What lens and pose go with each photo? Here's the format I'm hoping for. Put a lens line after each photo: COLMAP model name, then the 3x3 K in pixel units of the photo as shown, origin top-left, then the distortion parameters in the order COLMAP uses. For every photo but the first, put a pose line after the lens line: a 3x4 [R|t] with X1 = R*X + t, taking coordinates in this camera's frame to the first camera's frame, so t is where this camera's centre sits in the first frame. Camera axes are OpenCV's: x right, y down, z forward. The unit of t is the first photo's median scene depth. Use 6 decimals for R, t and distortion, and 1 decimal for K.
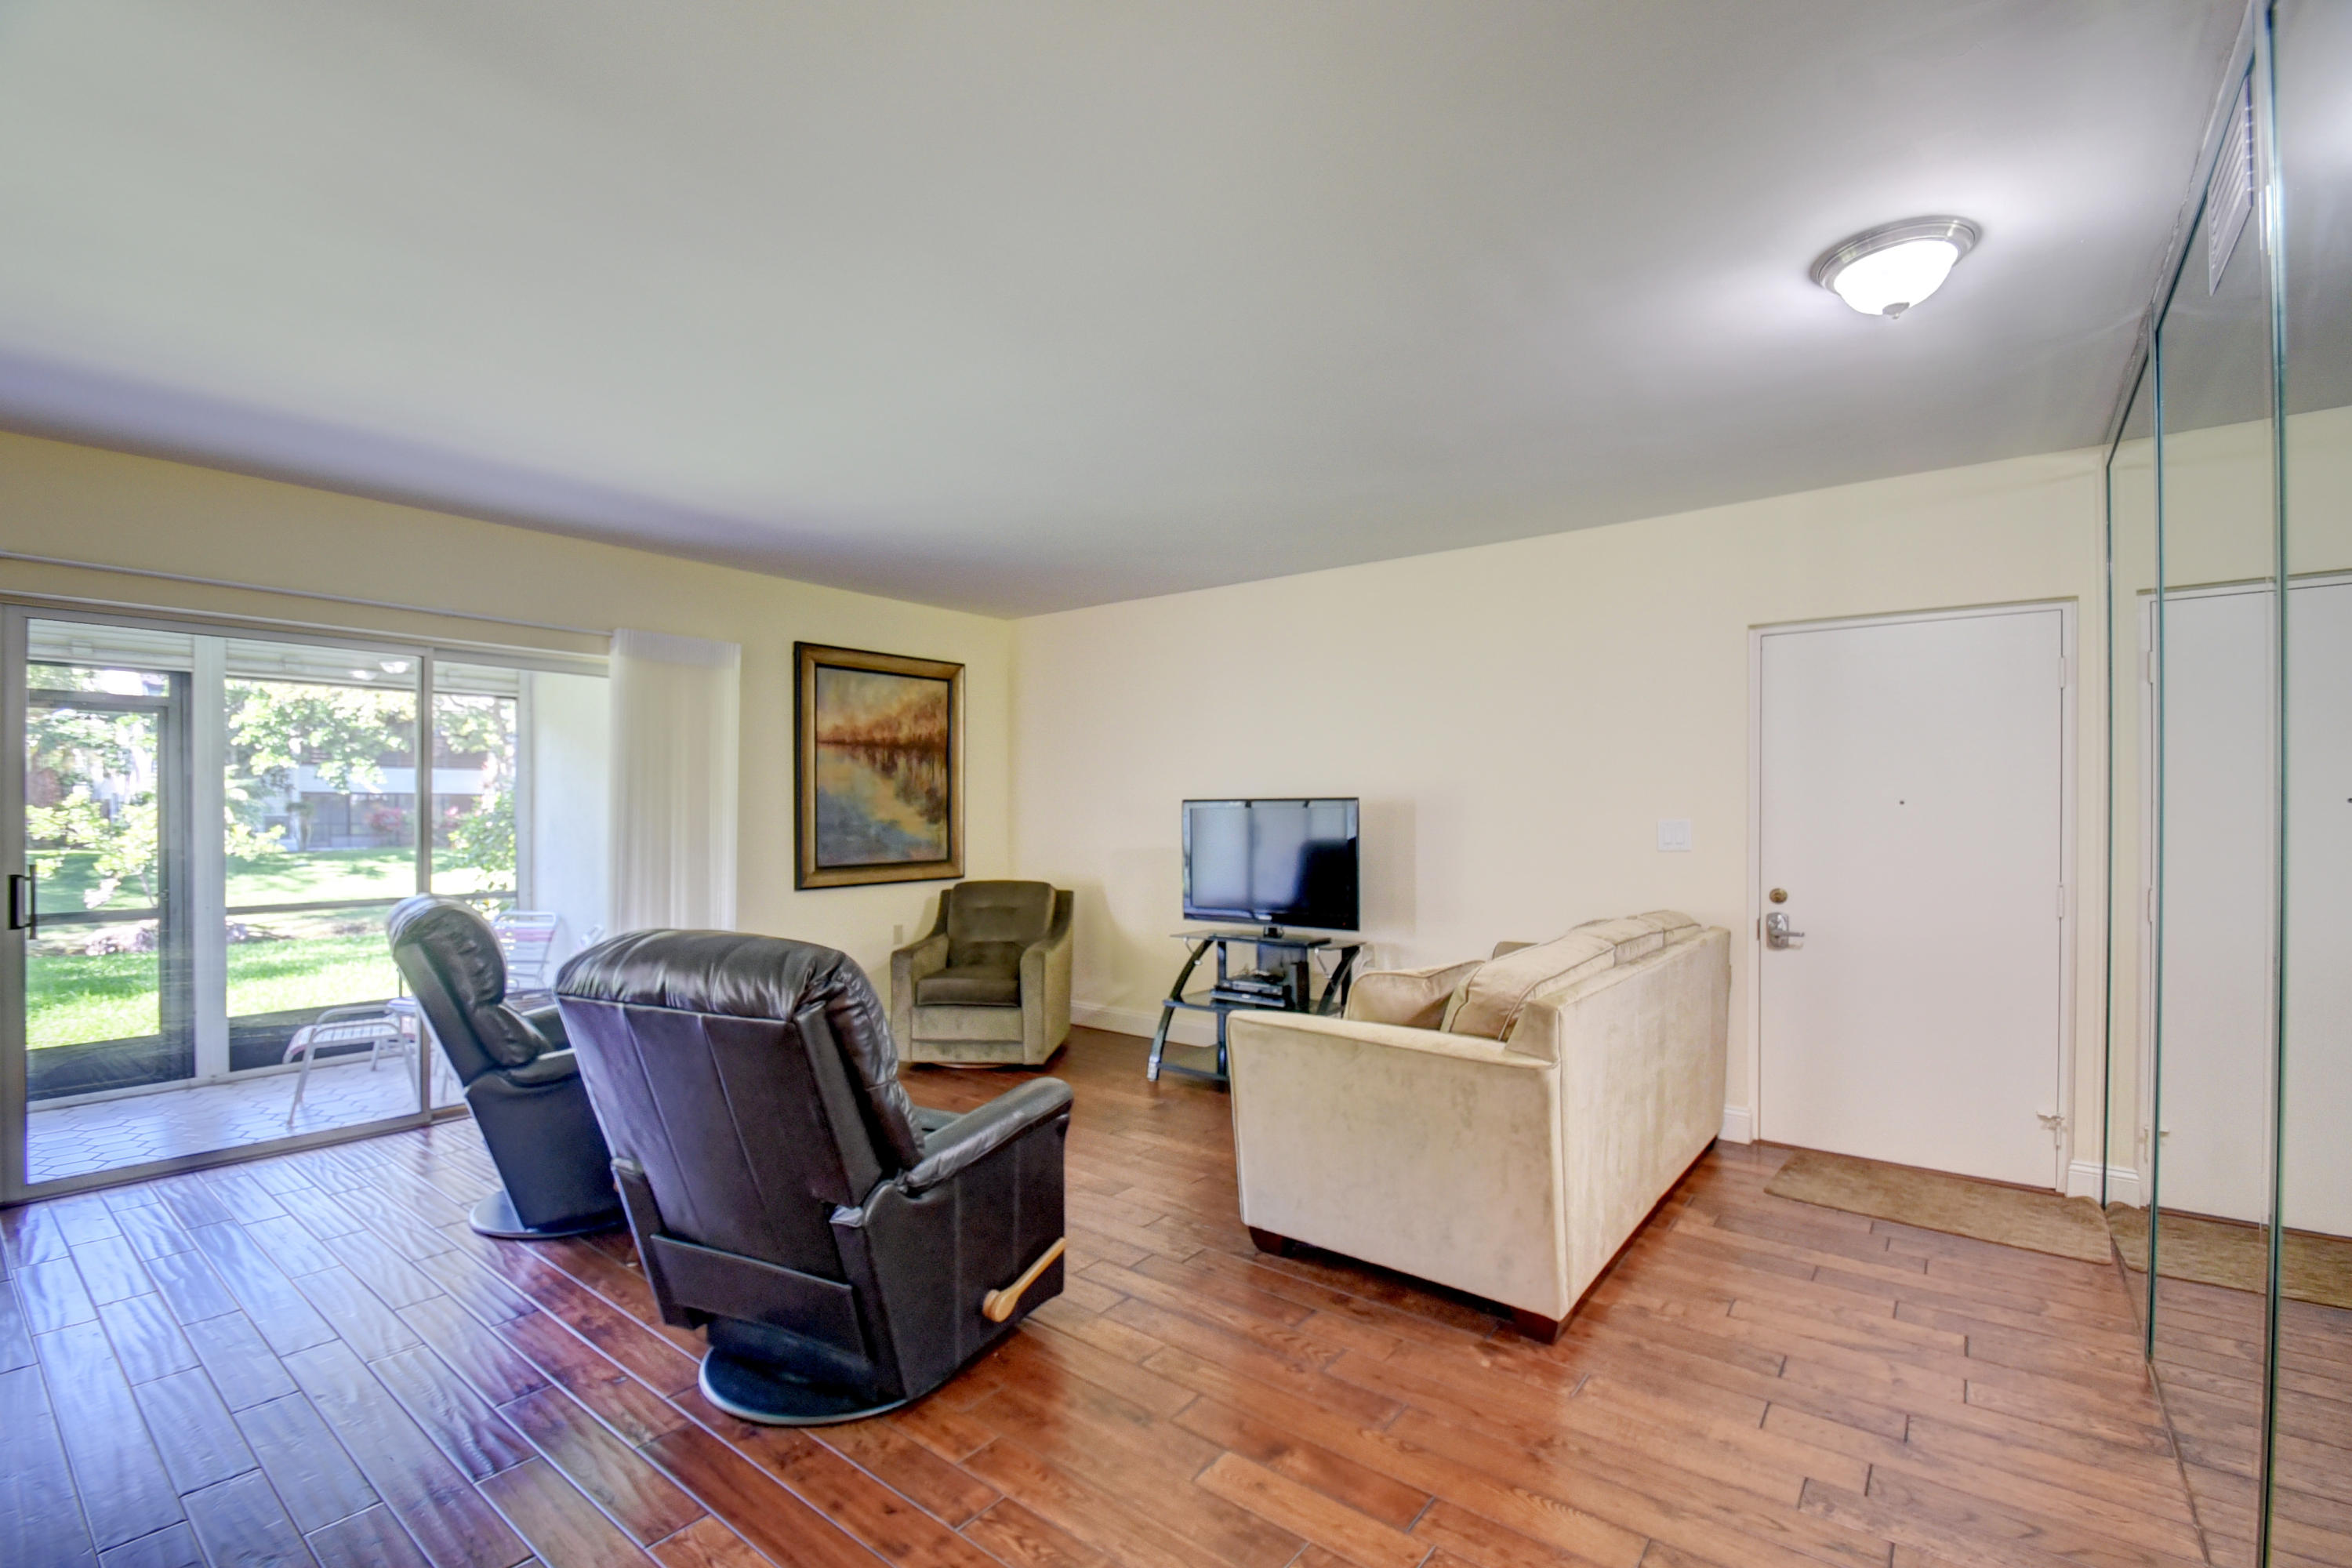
lens RADIAL K [[1027.0, 0, 1177.2], [0, 1027.0, 814.2], [0, 0, 1]] dist [0.016073, -0.019779]
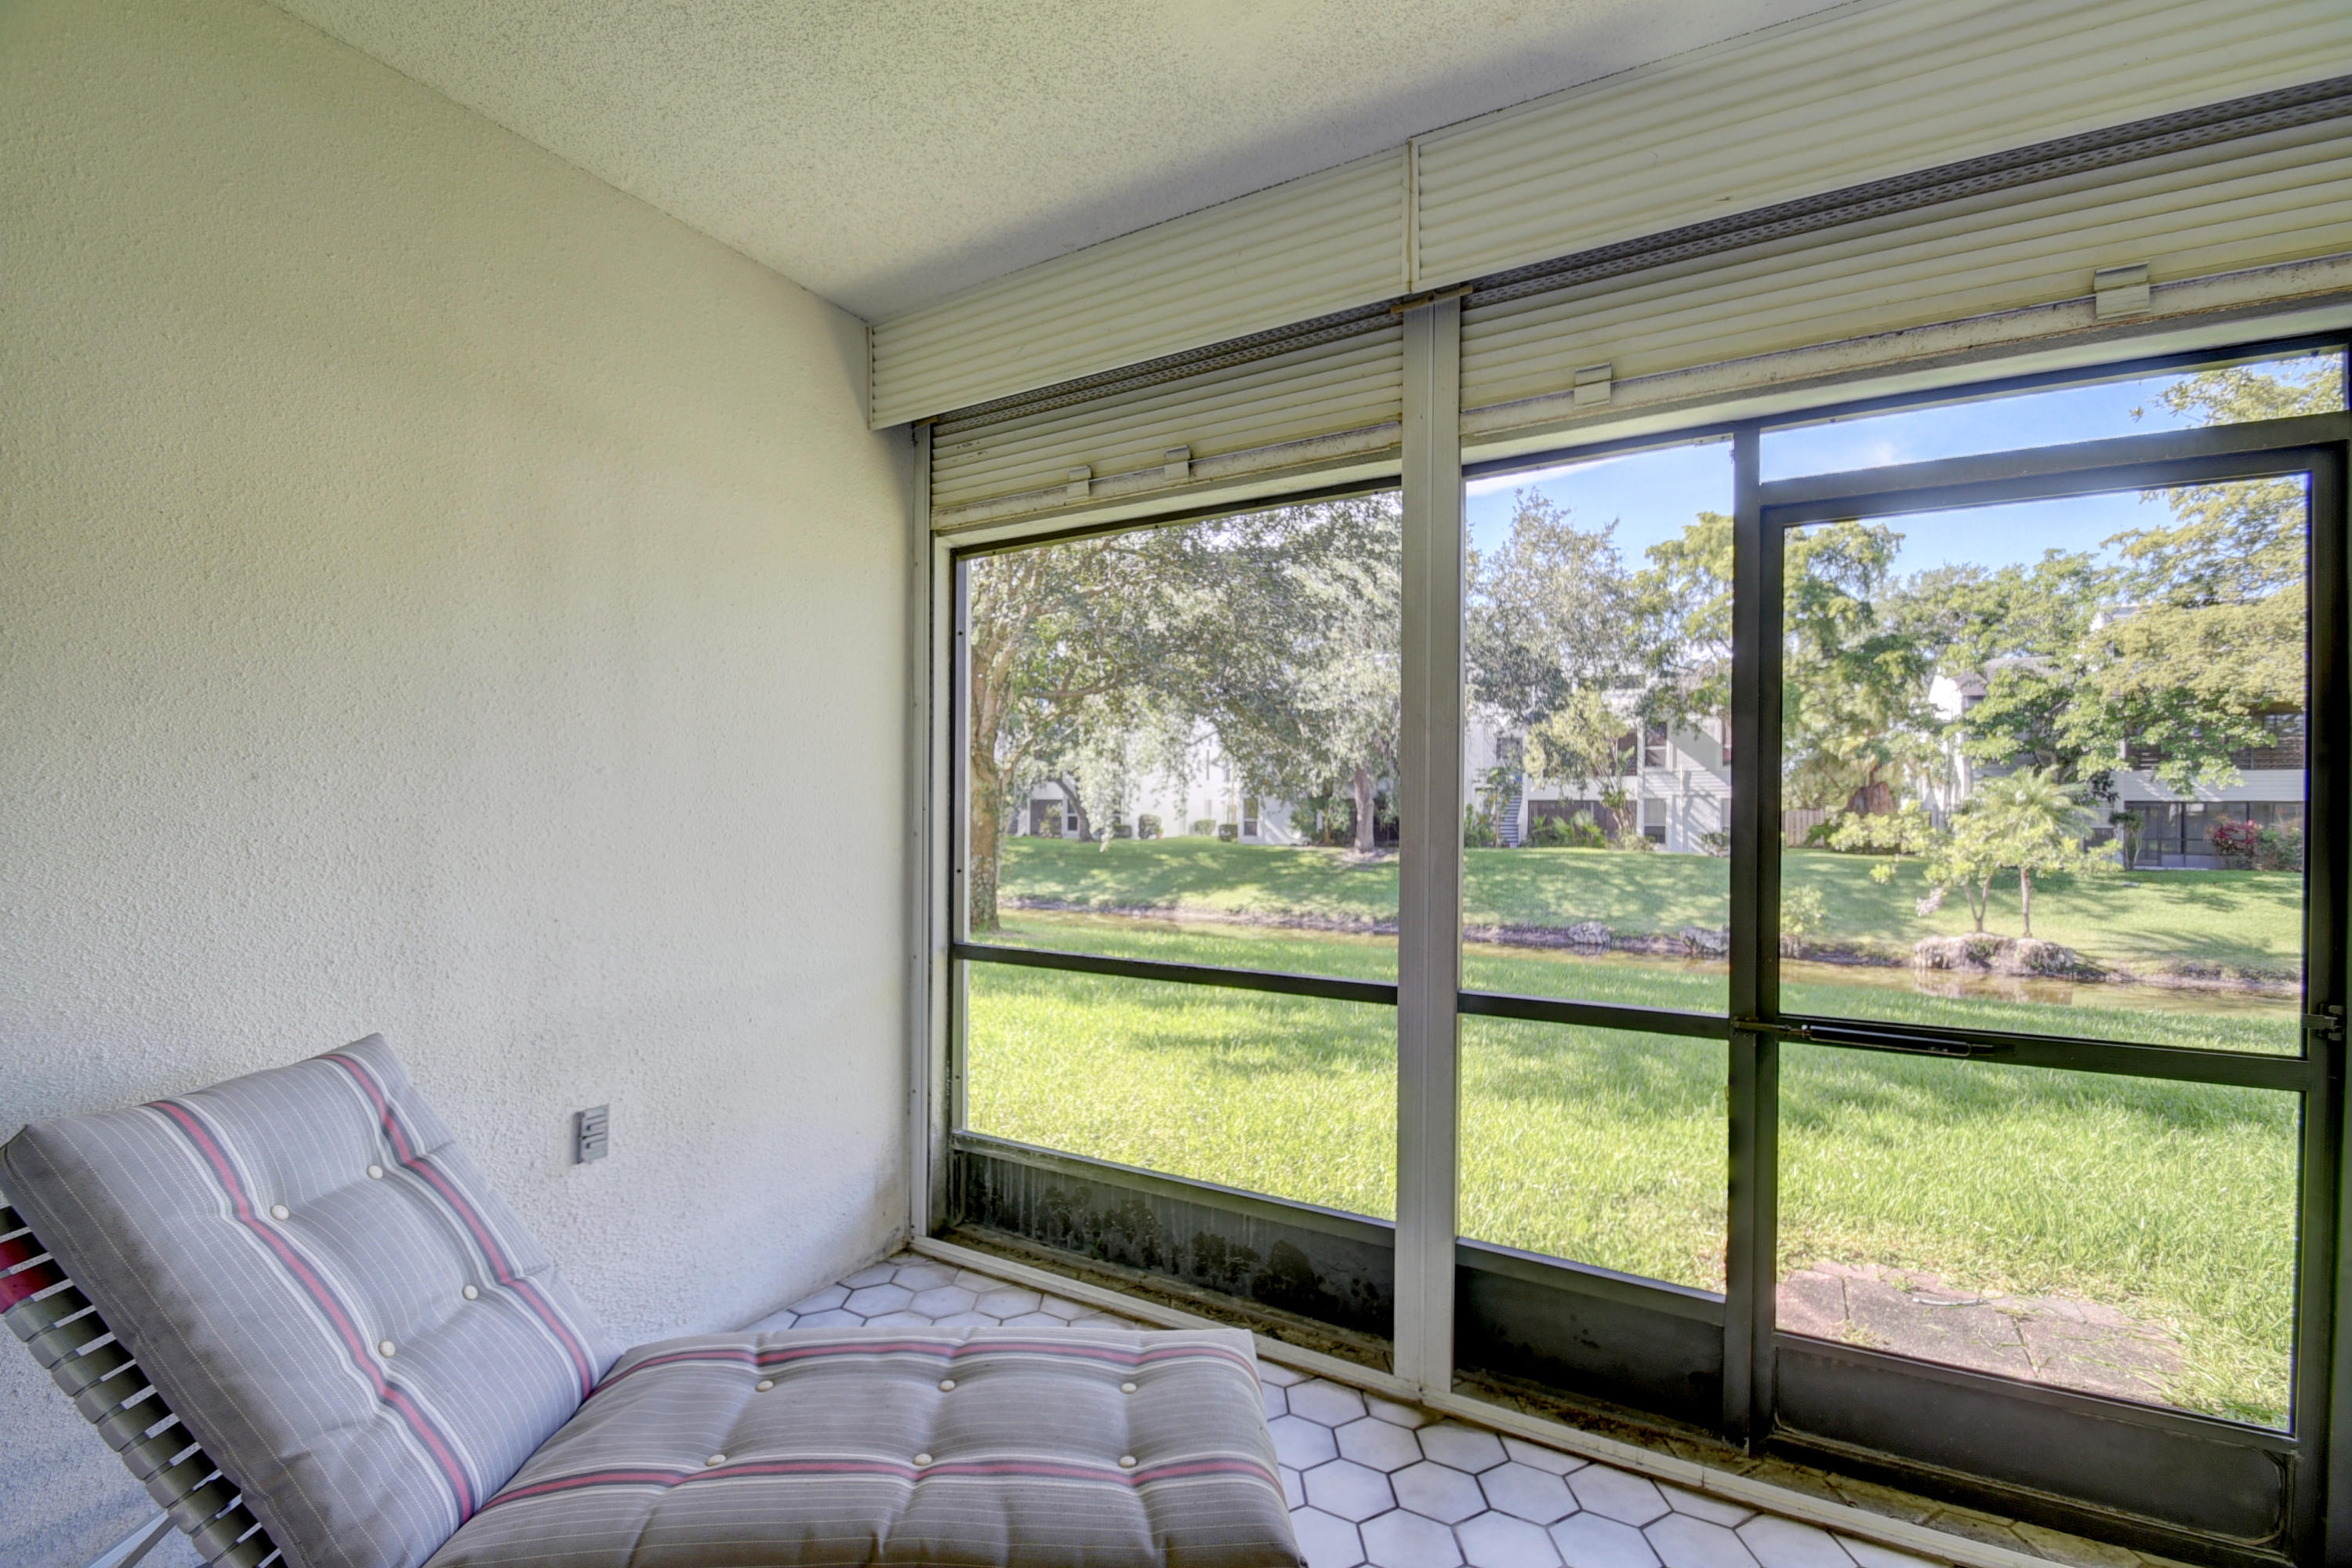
lens RADIAL K [[1027.0, 0, 1177.2], [0, 1027.0, 814.2], [0, 0, 1]] dist [0.016073, -0.019779]
pose [[0.137943, 0.000216, -0.990440, -0.633785], [-0.014153, 0.999898, -0.001754, 0.015545], [0.990339, 0.014260, 0.137932, 0.519803]]
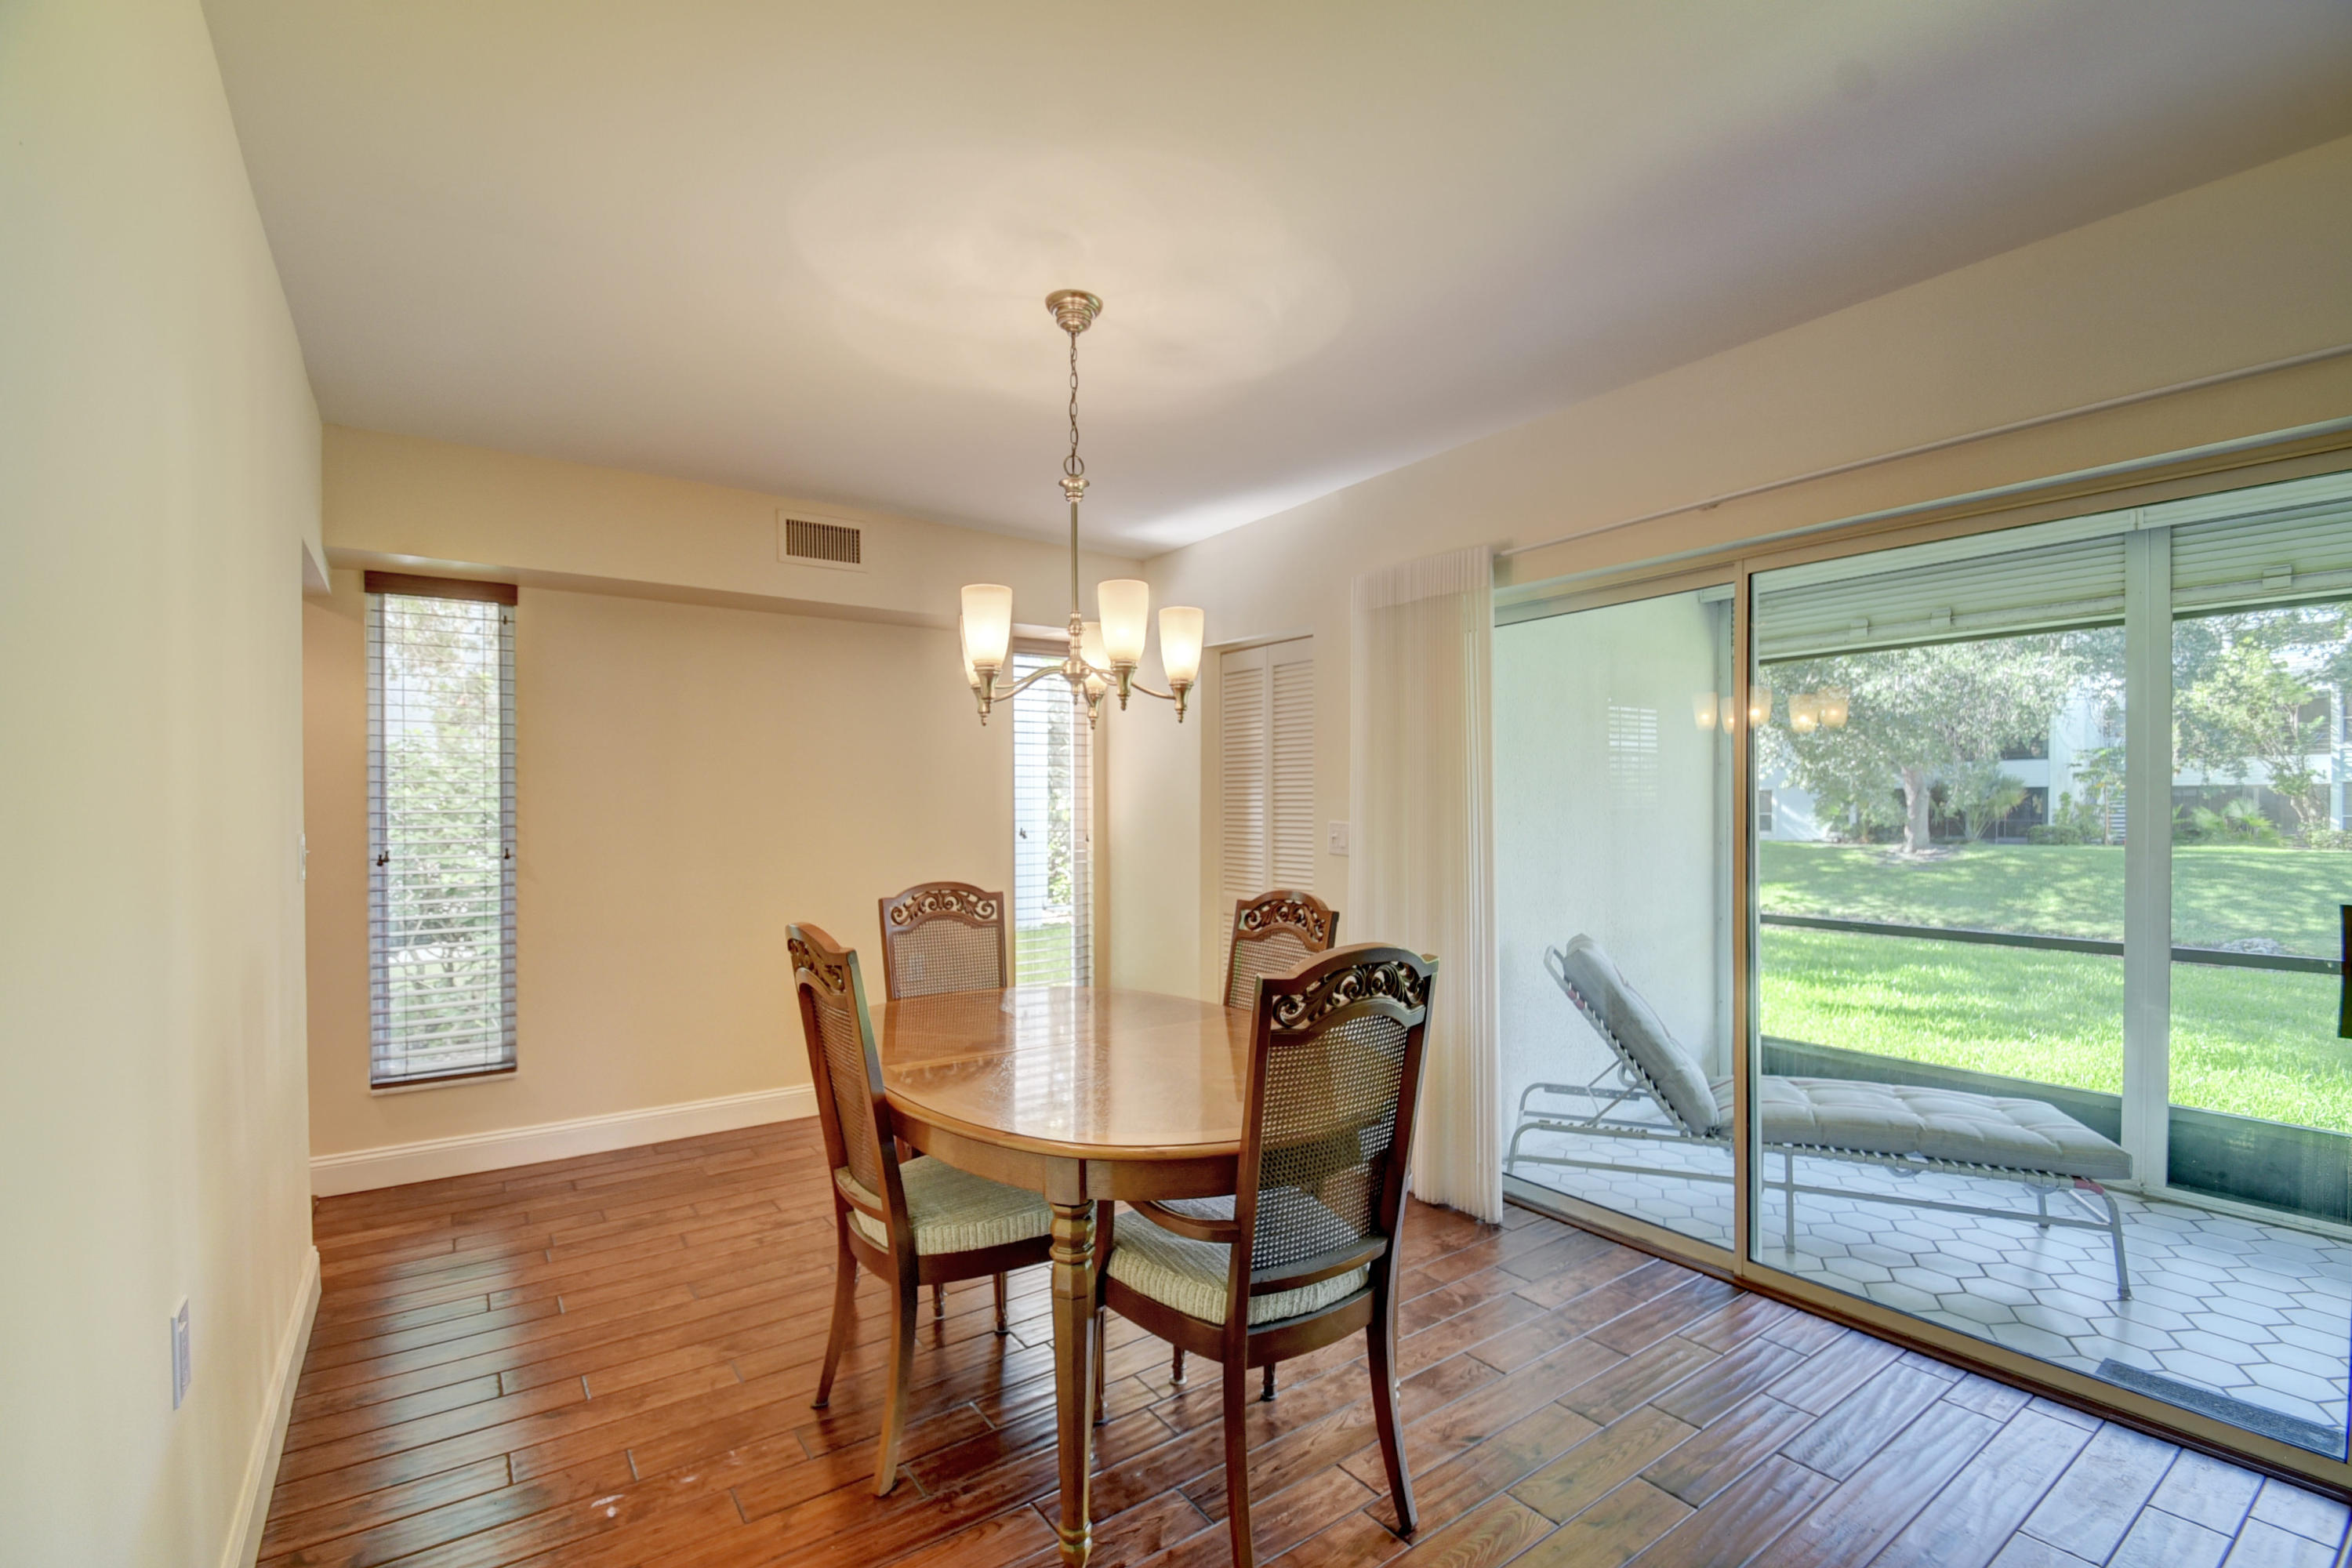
lens RADIAL K [[1029.0, 0, 1178.5], [0, 1029.0, 814.6], [0, 0, 1]] dist [0.016533, -0.017415]
pose [[-0.283371, 0.007092, -0.958984, -0.236104], [-0.003306, 0.999959, 0.008372, -0.002422], [0.959005, 0.005543, -0.283336, 0.278852]]
